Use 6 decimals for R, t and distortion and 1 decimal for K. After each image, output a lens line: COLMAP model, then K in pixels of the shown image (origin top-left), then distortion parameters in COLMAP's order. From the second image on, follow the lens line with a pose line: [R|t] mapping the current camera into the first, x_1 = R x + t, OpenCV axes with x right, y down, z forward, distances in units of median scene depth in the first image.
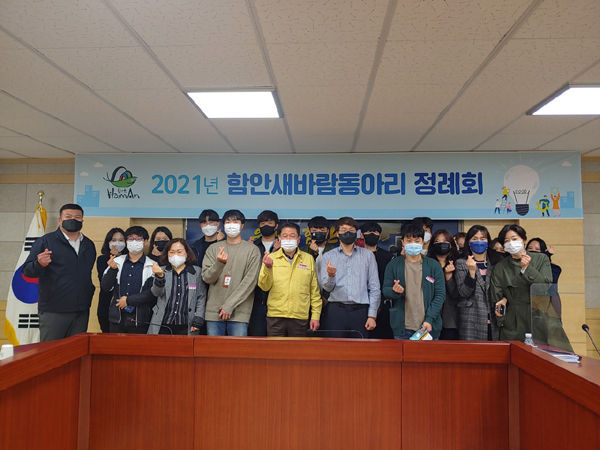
lens RADIAL K [[434.8, 0, 300.0], [0, 434.8, 225.0], [0, 0, 1]] dist [0.002603, 0.000139]
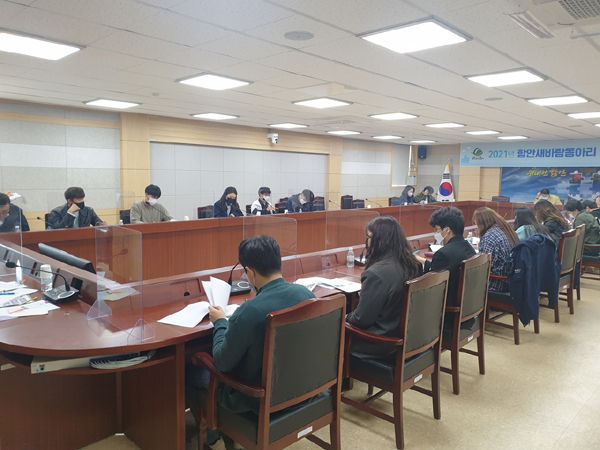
lens RADIAL K [[456.3, 0, 300.0], [0, 456.3, 225.0], [0, 0, 1]] dist [0.001674, -0.002531]
pose [[0.760823, 0.075512, -0.644551, 0.654724], [0.030812, 0.987884, 0.152106, -0.128385], [0.648227, -0.135586, 0.749278, -2.017982]]
